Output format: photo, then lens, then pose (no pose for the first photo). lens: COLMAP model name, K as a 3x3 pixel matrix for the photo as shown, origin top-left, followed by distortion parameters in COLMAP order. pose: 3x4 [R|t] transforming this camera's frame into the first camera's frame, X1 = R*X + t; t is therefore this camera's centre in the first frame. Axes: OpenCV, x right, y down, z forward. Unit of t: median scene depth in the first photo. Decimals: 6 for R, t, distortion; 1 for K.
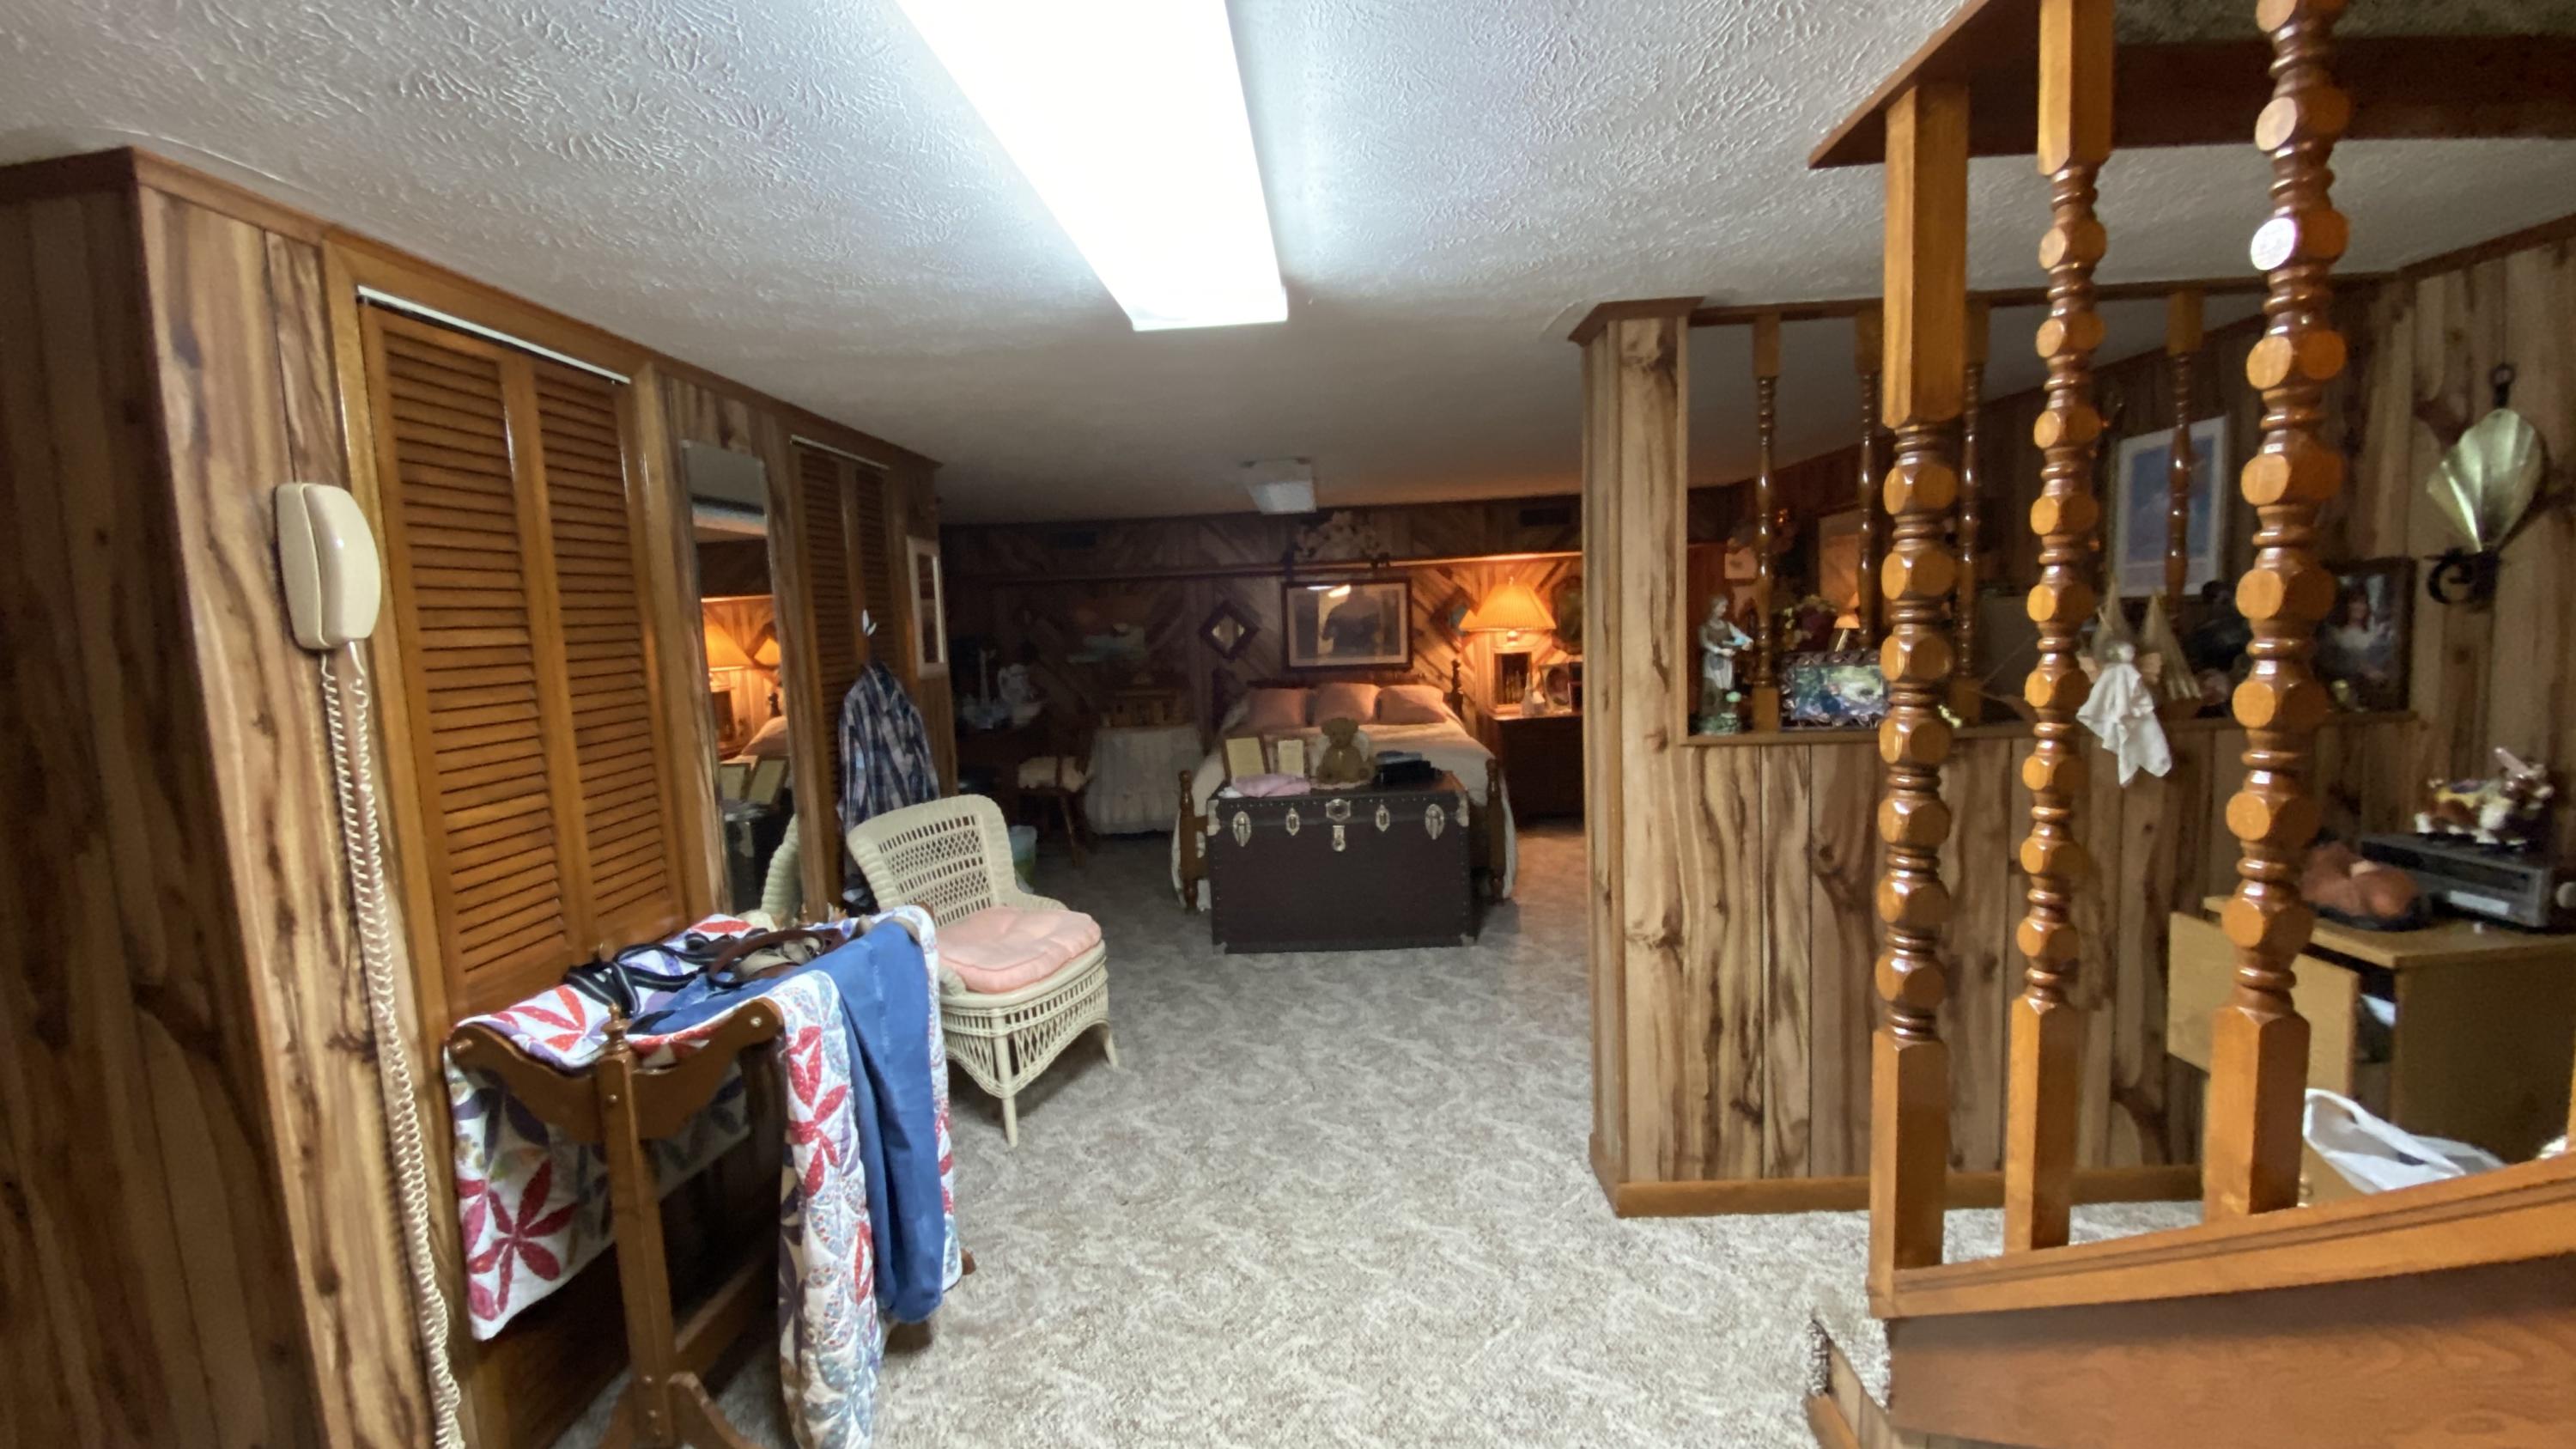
lens RADIAL K [[1054.4, 0, 1288.0], [0, 1054.4, 724.5], [0, 0, 1]] dist [0.001617, 0.000254]
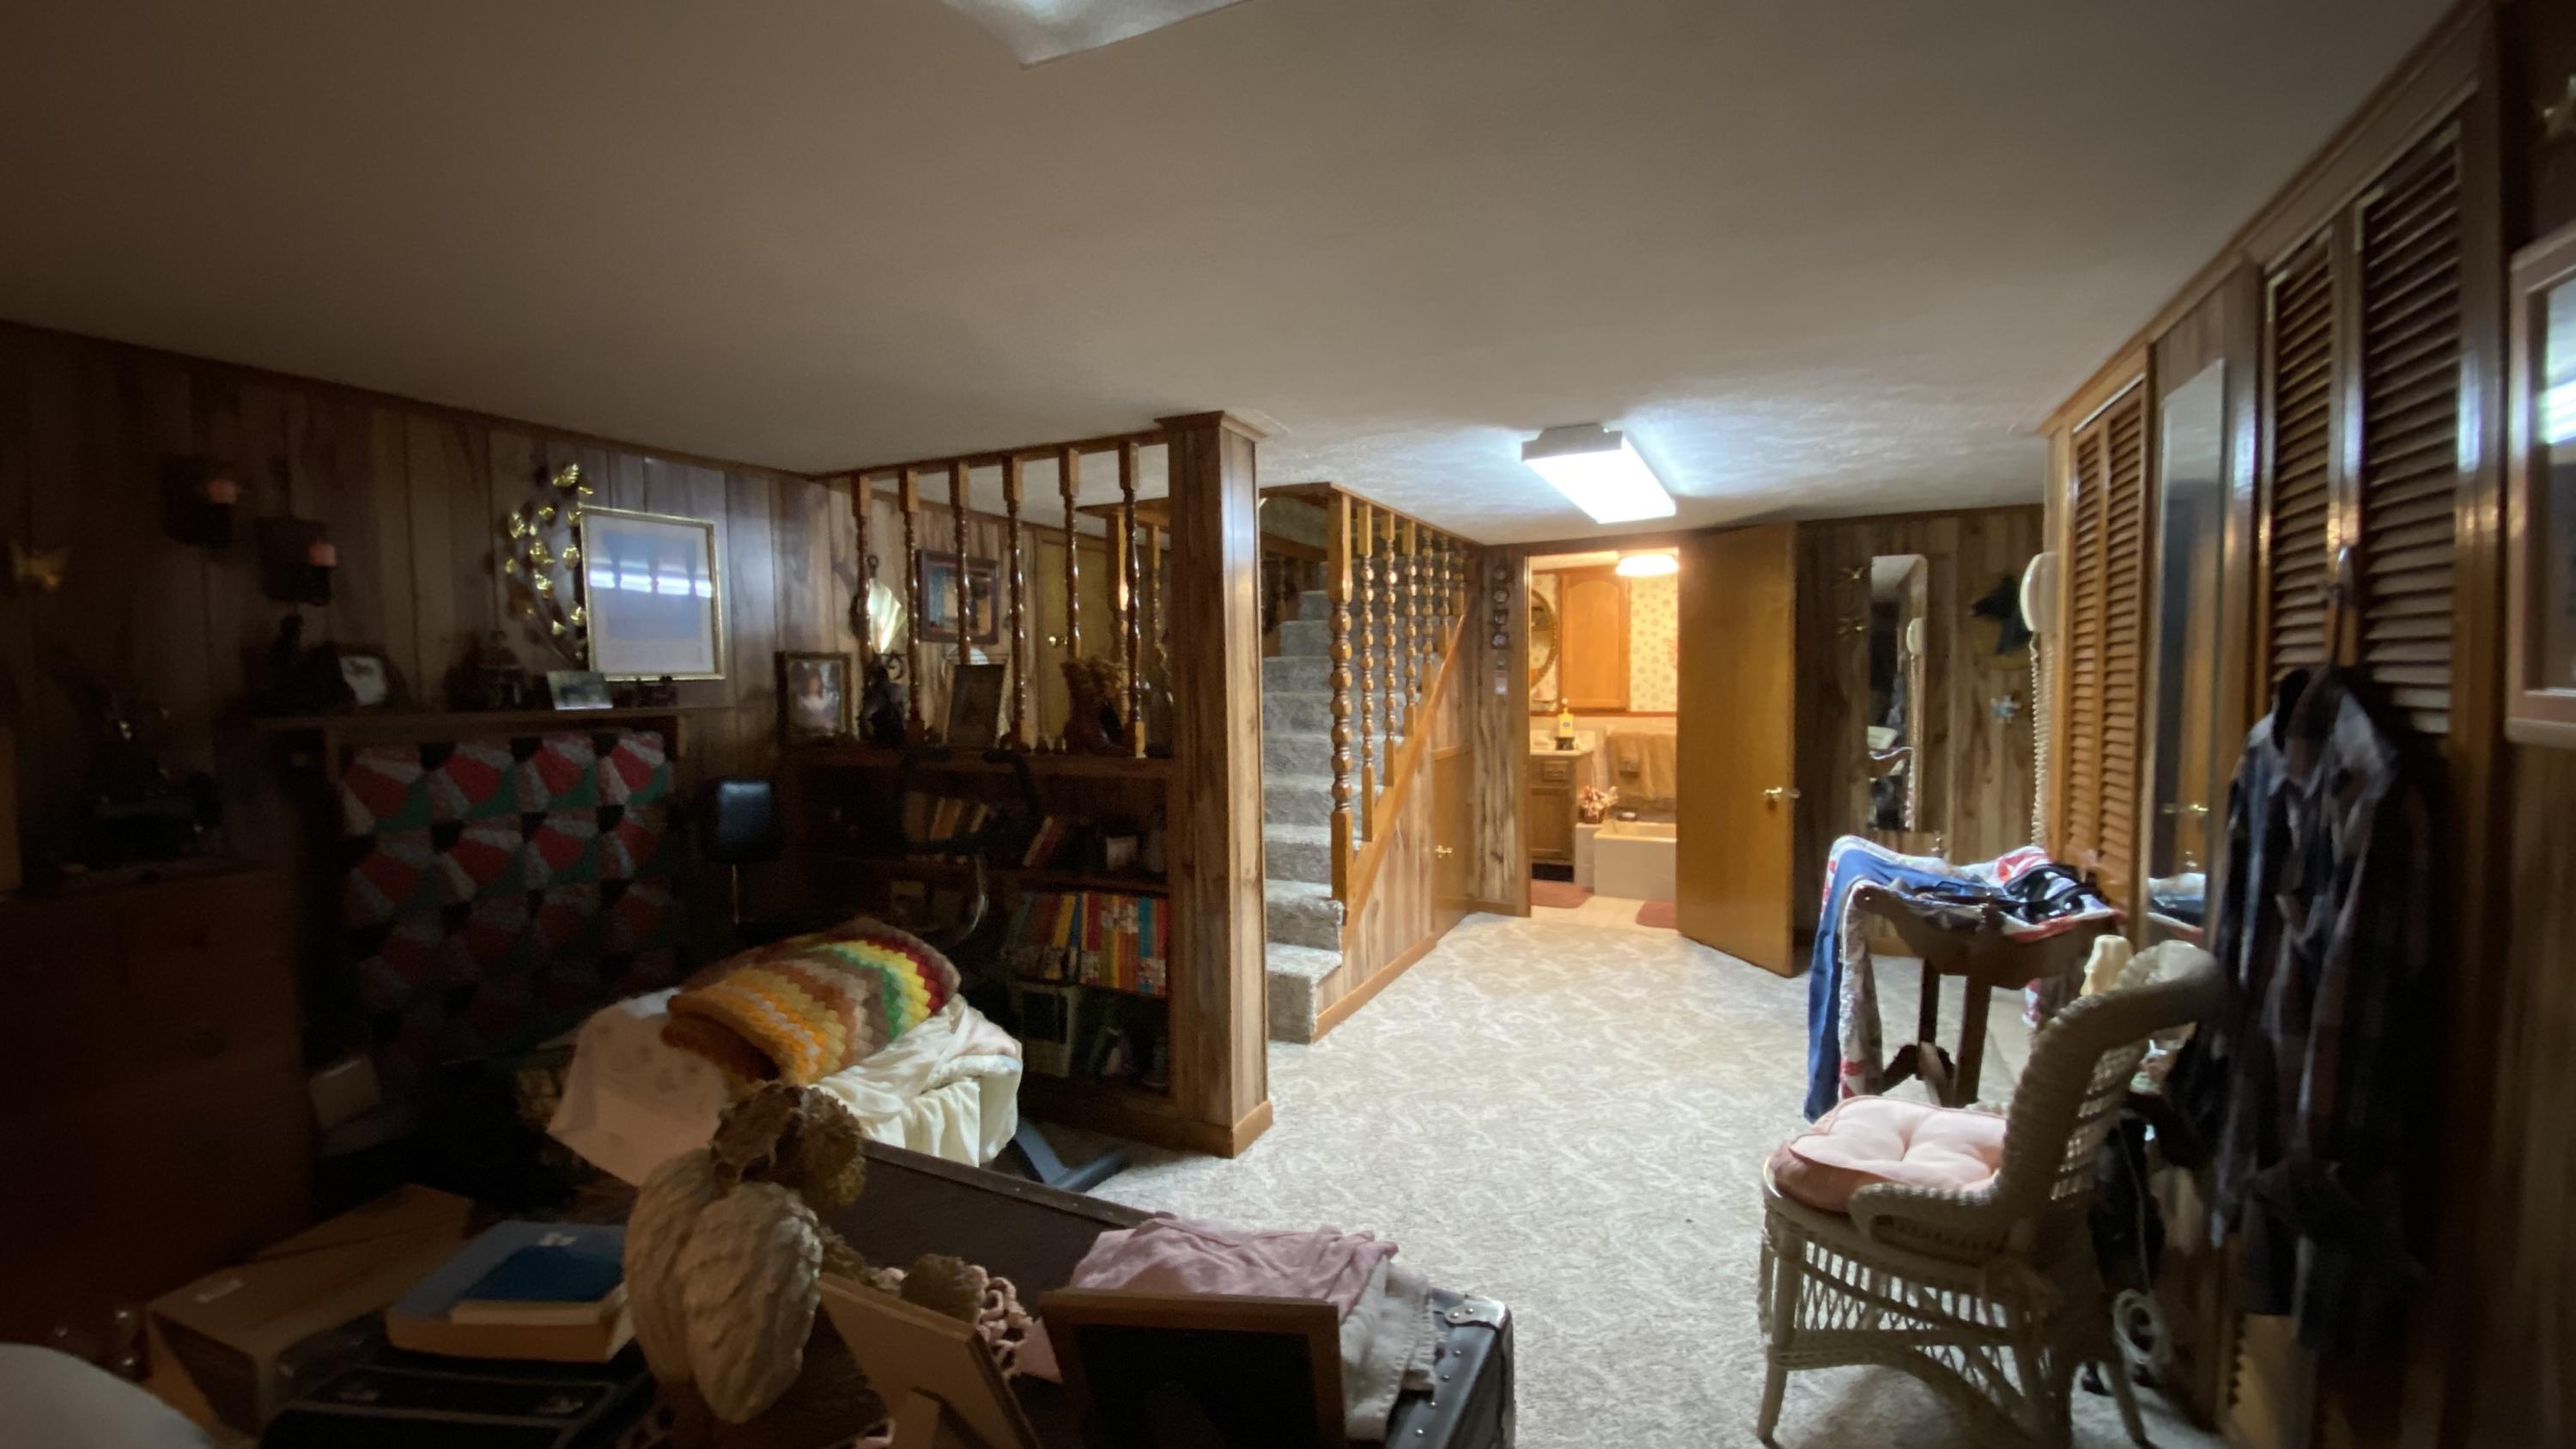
lens RADIAL K [[1054.4, 0, 1288.0], [0, 1054.4, 724.5], [0, 0, 1]] dist [0.001617, 0.000254]
pose [[-0.919886, 0.034438, 0.390670, -0.235769], [0.094988, 0.986042, 0.136740, -0.199537], [-0.380508, 0.162894, -0.910318, 2.189379]]
